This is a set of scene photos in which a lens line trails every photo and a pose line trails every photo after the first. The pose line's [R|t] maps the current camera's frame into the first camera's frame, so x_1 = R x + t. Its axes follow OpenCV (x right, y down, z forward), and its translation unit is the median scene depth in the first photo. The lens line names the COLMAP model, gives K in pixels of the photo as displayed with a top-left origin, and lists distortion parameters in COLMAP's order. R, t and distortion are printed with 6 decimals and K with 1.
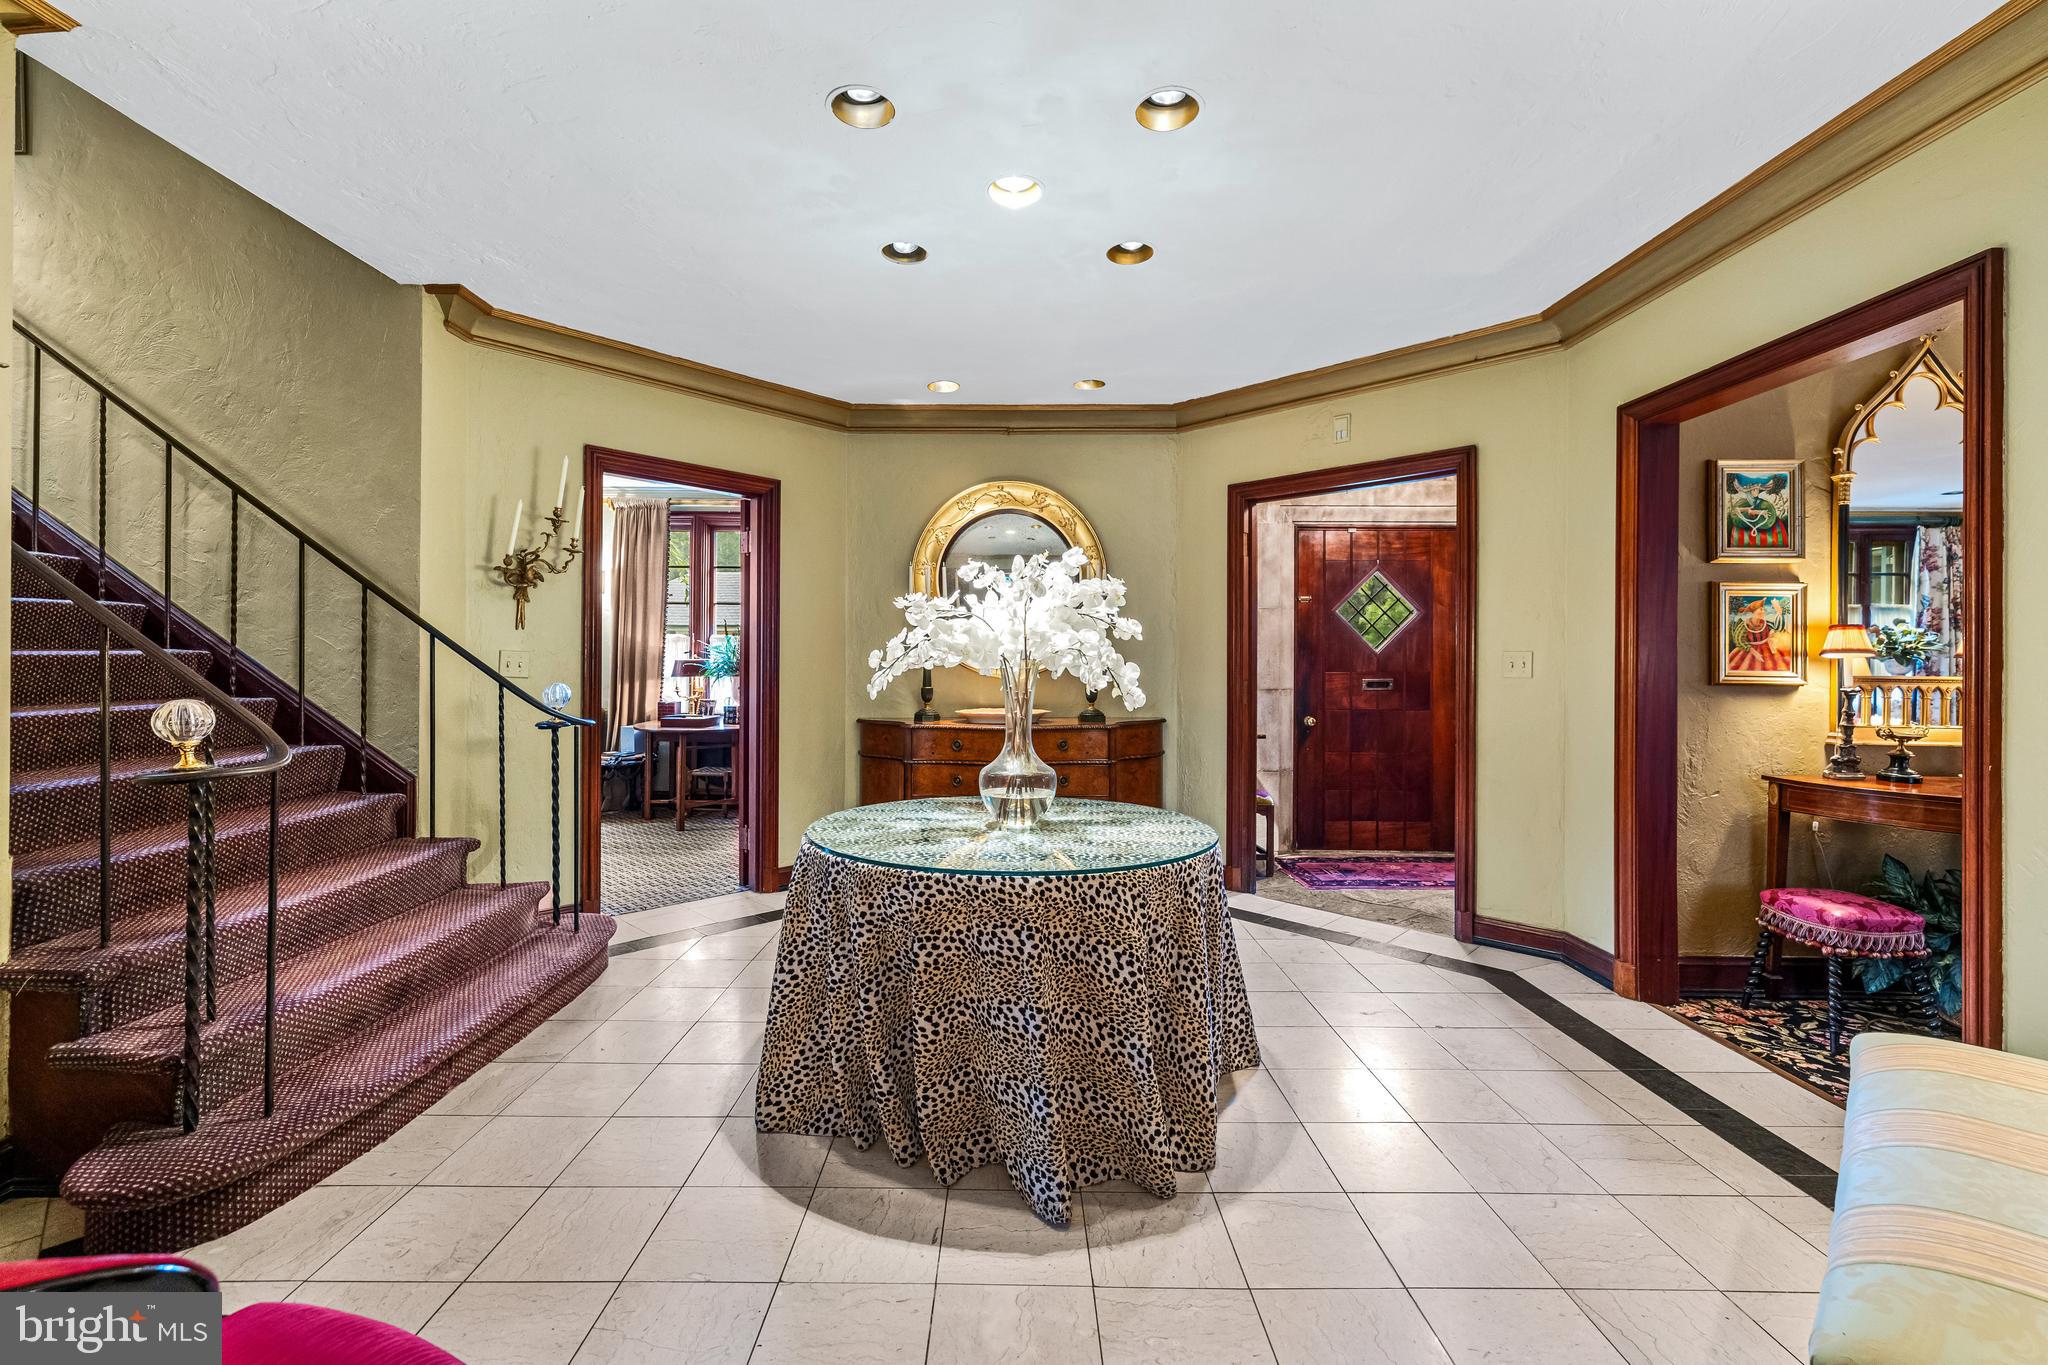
lens RADIAL K [[868.2, 0, 1016.9], [0, 868.2, 677.8], [0, 0, 1]] dist [0.000547, 0.000083]
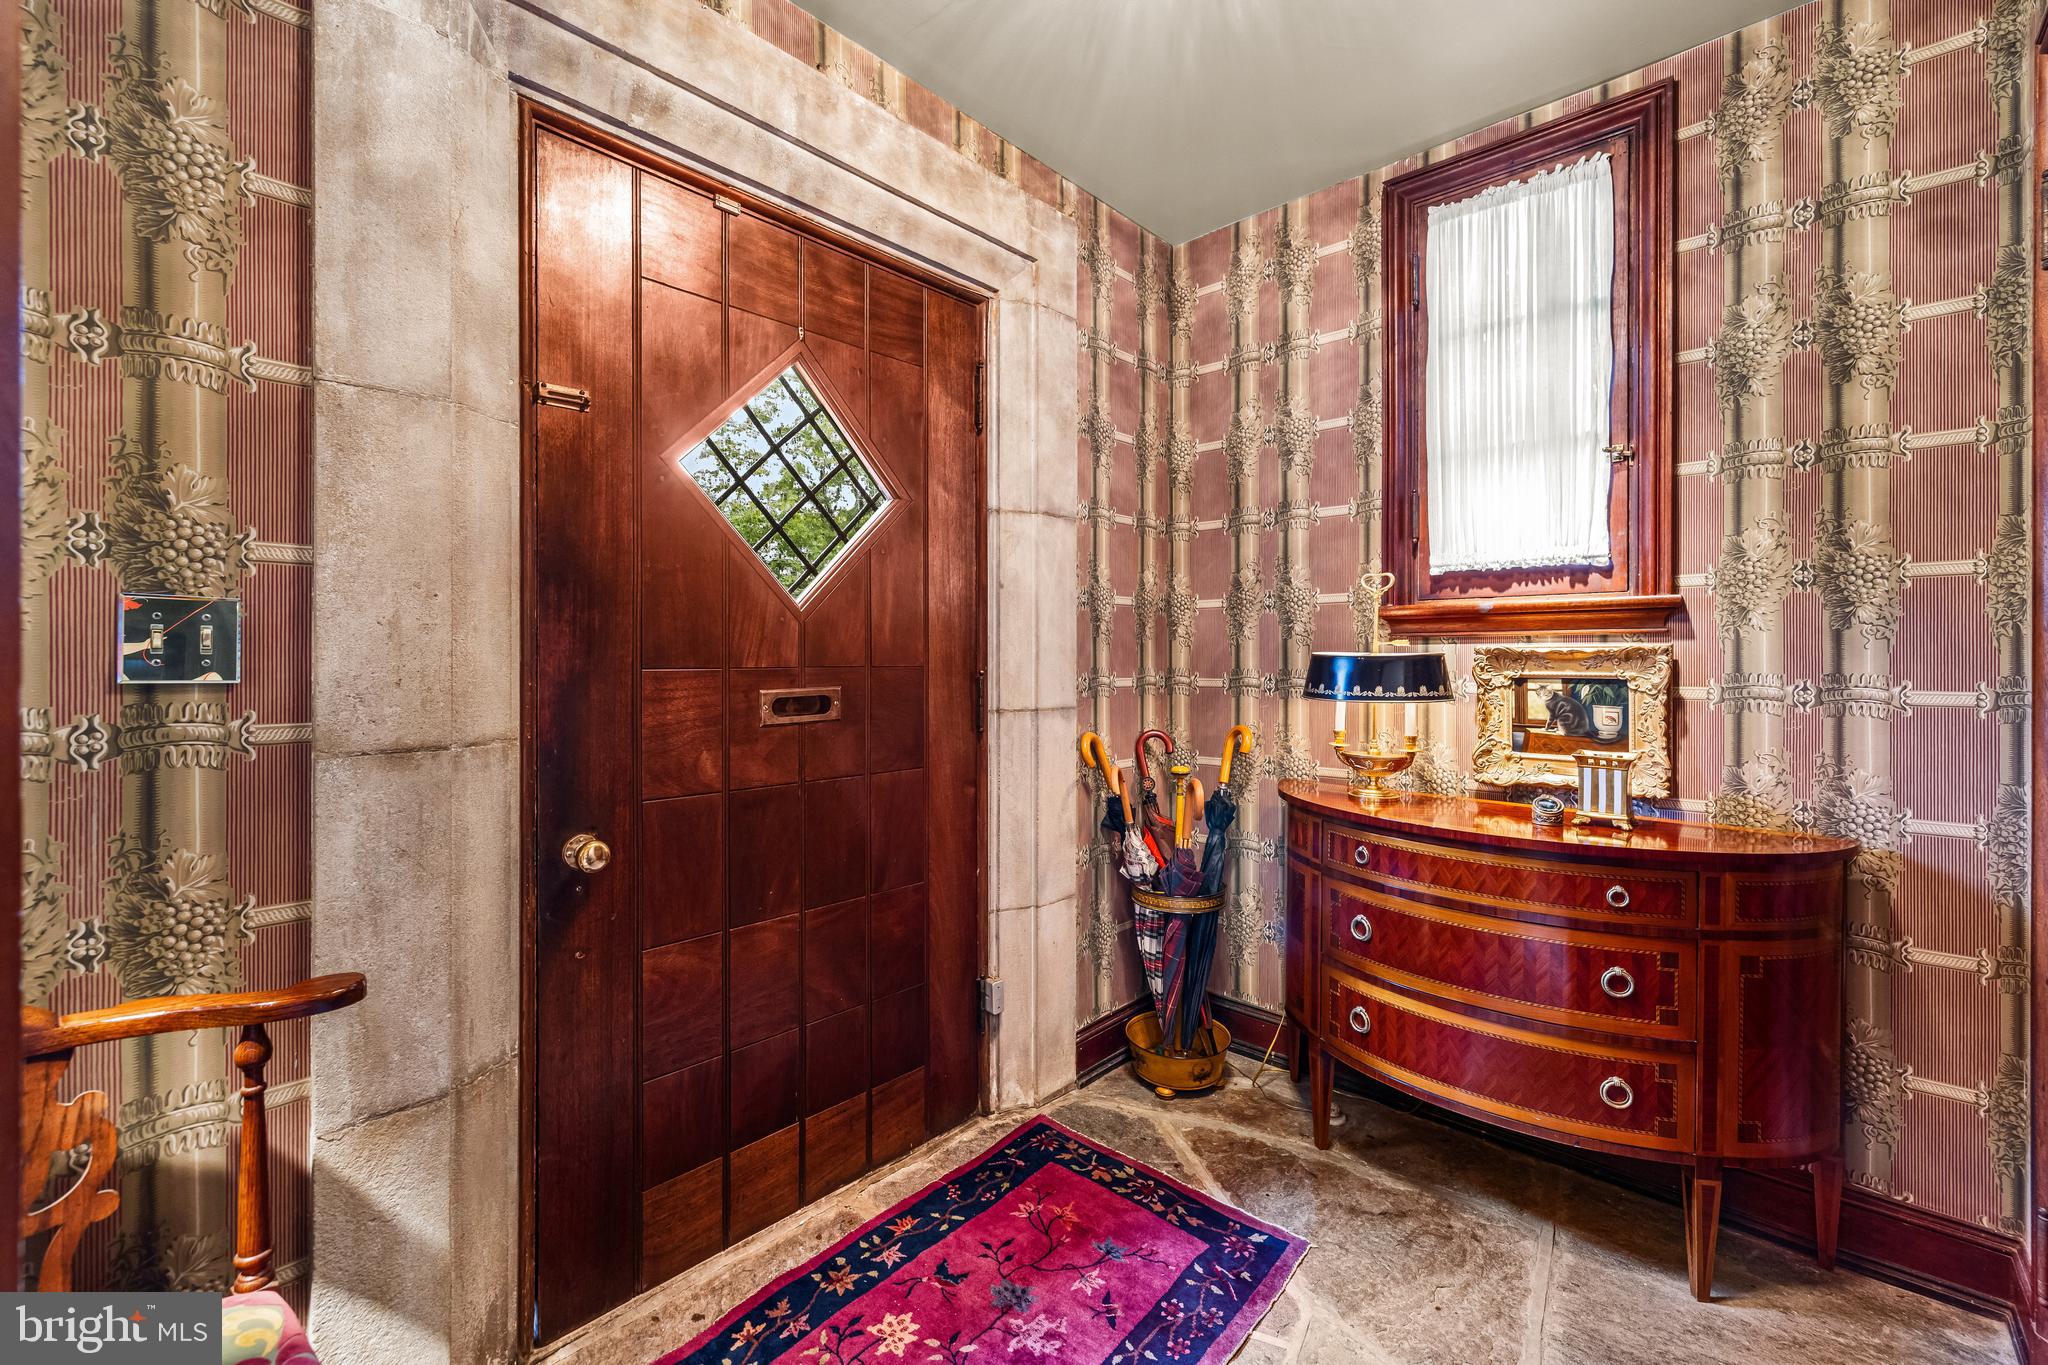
lens RADIAL K [[868.2, 0, 1010.0], [0, 868.2, 663.9], [0, 0, 1]] dist [0.000547, 0.000083]
pose [[0.698628, -0.005823, 0.715461, 0.236263], [0.001771, 0.999978, 0.006410, -0.009966], [-0.715483, -0.003211, 0.698623, 0.715577]]
